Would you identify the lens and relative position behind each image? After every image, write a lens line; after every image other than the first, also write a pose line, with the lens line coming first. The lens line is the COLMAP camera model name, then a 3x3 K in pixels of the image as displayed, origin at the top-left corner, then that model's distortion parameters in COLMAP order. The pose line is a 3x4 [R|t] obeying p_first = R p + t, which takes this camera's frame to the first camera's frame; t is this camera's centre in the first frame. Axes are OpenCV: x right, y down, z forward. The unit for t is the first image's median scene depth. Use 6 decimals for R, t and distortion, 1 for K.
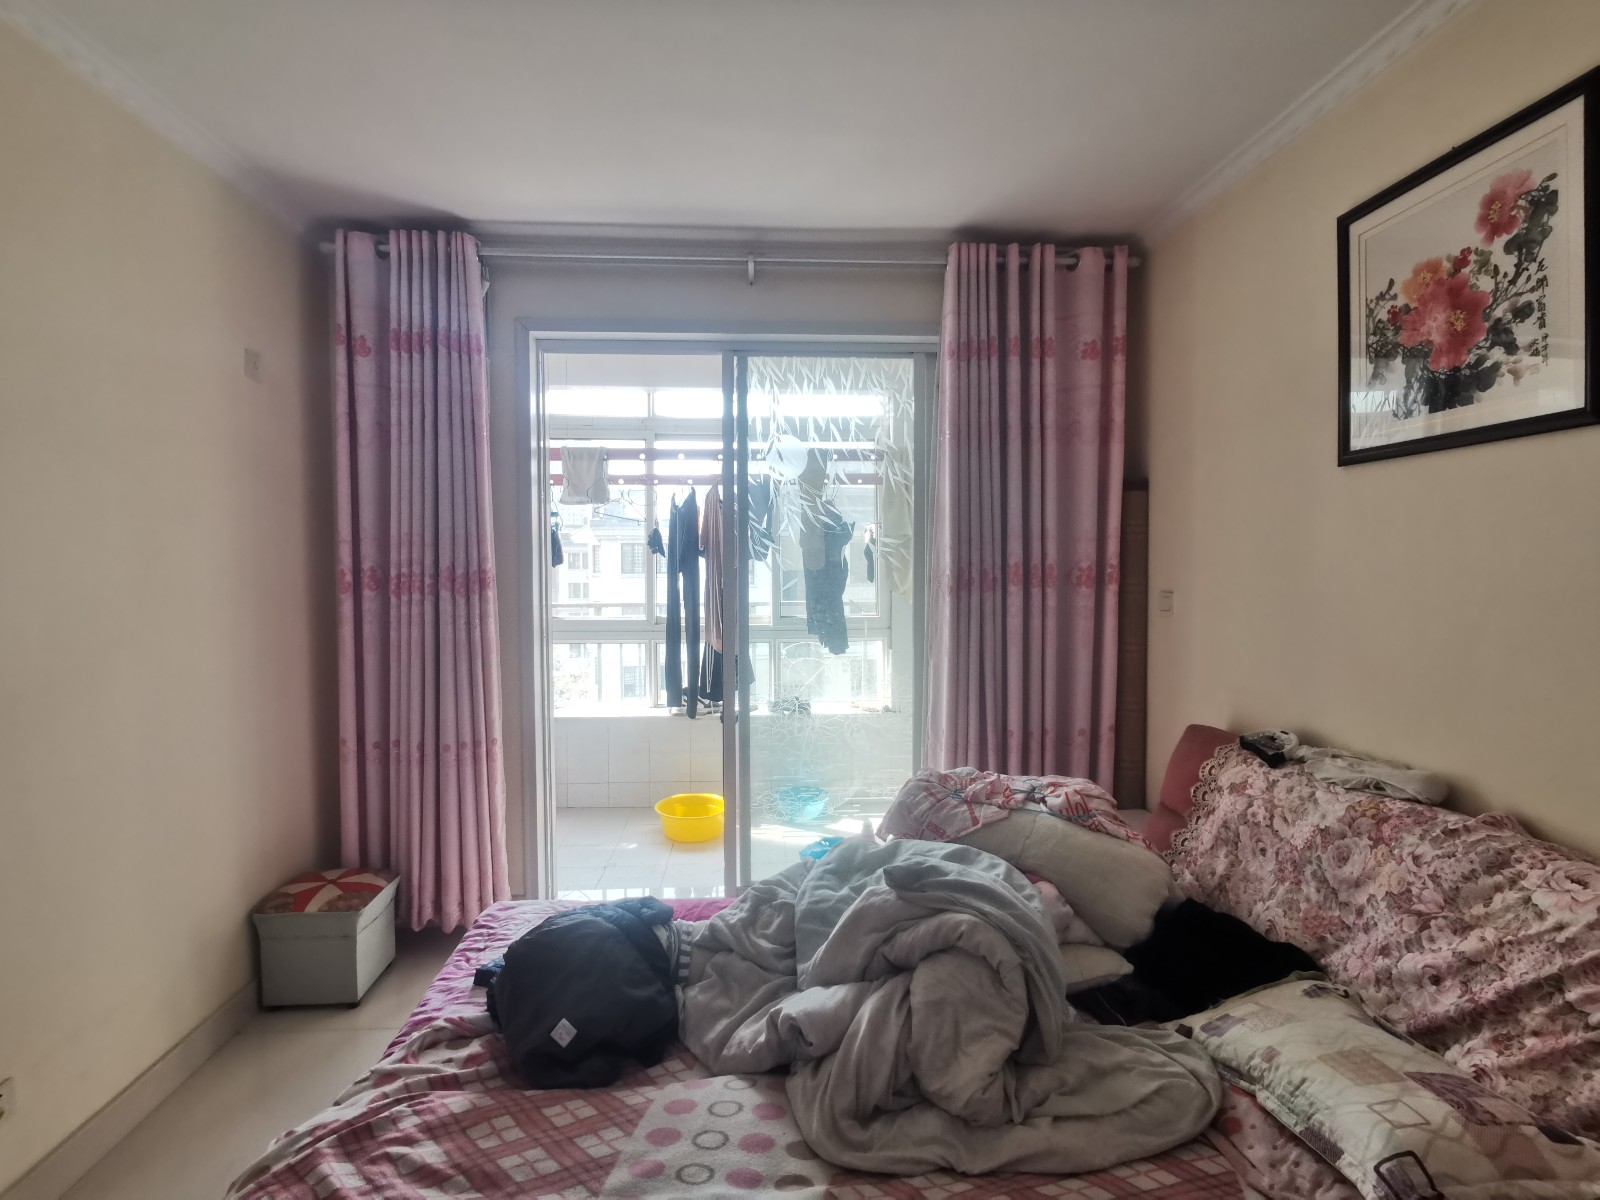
lens RADIAL K [[787.9, 0, 801.0], [0, 787.9, 591.2], [0, 0, 1]] dist [-0.000990, -0.002620]
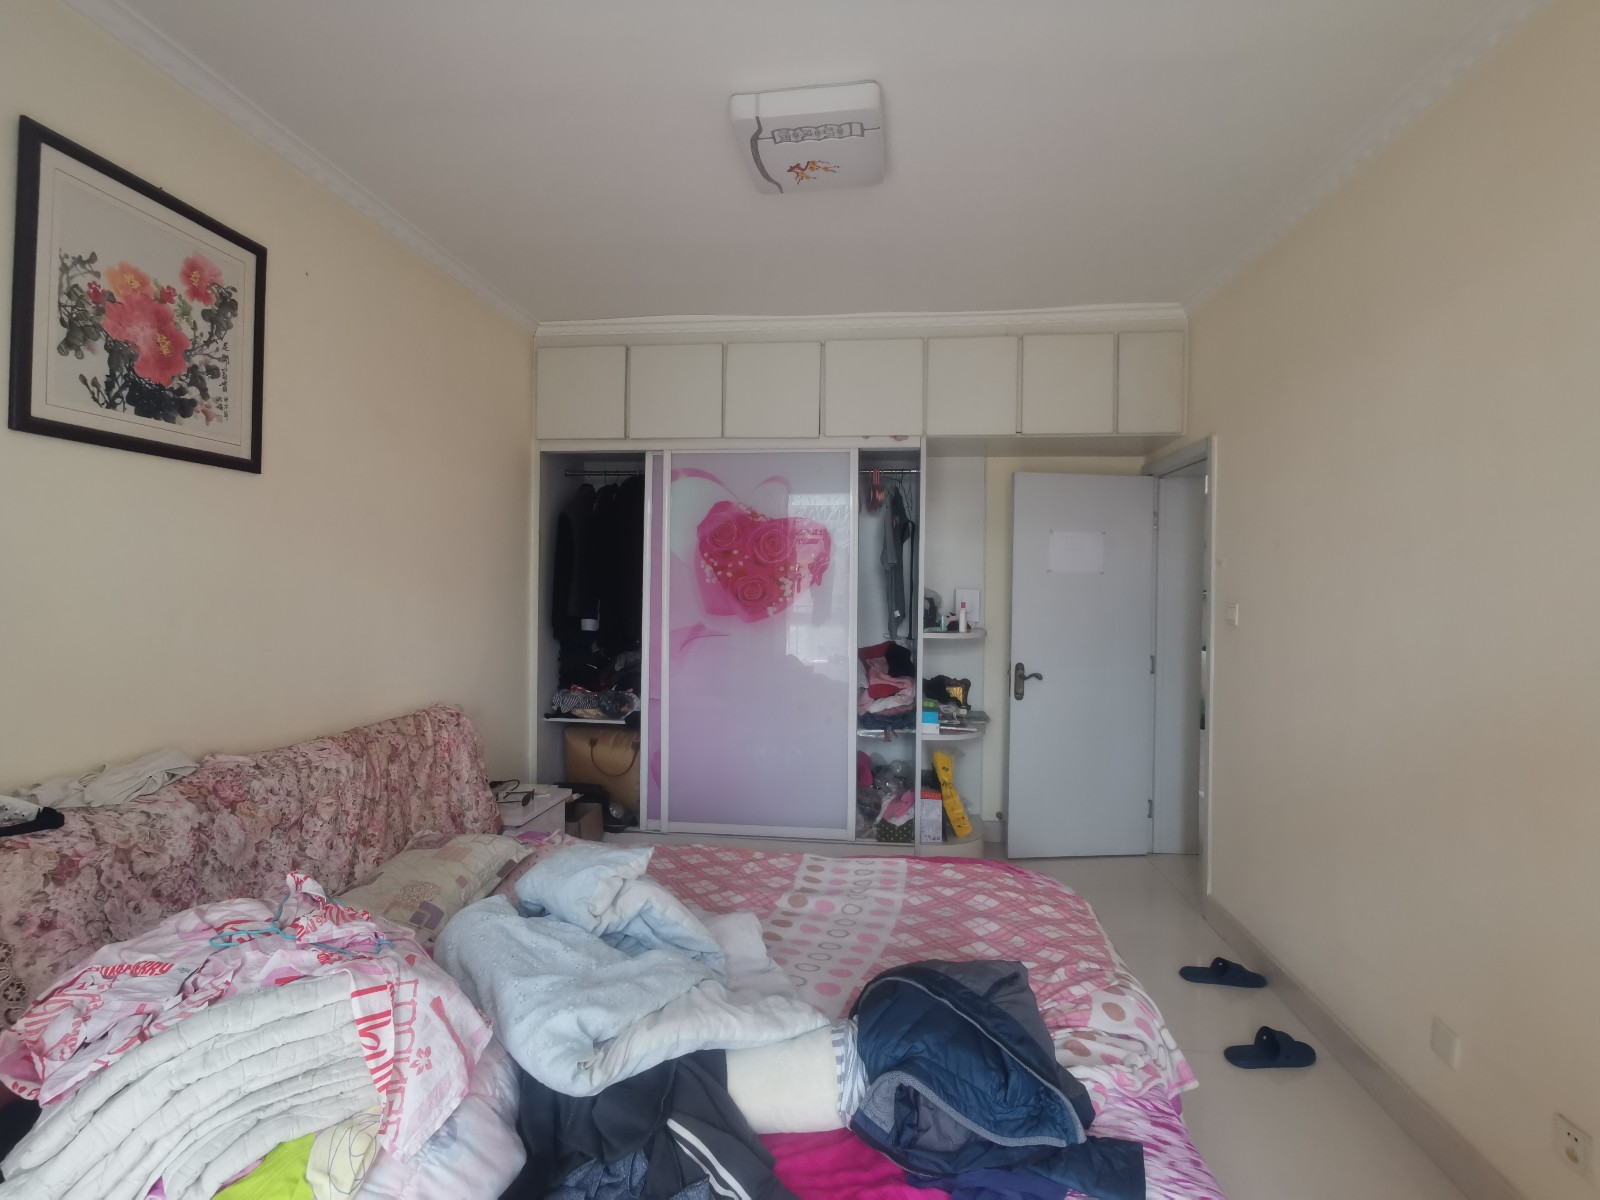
lens RADIAL K [[787.9, 0, 798.3], [0, 787.9, 591.5], [0, 0, 1]] dist [-0.000990, -0.002620]
pose [[-0.983905, -0.007181, 0.178549, -0.276561], [-0.000224, 0.999241, 0.038952, -0.034246], [-0.178693, 0.038285, -0.983160, 2.020366]]
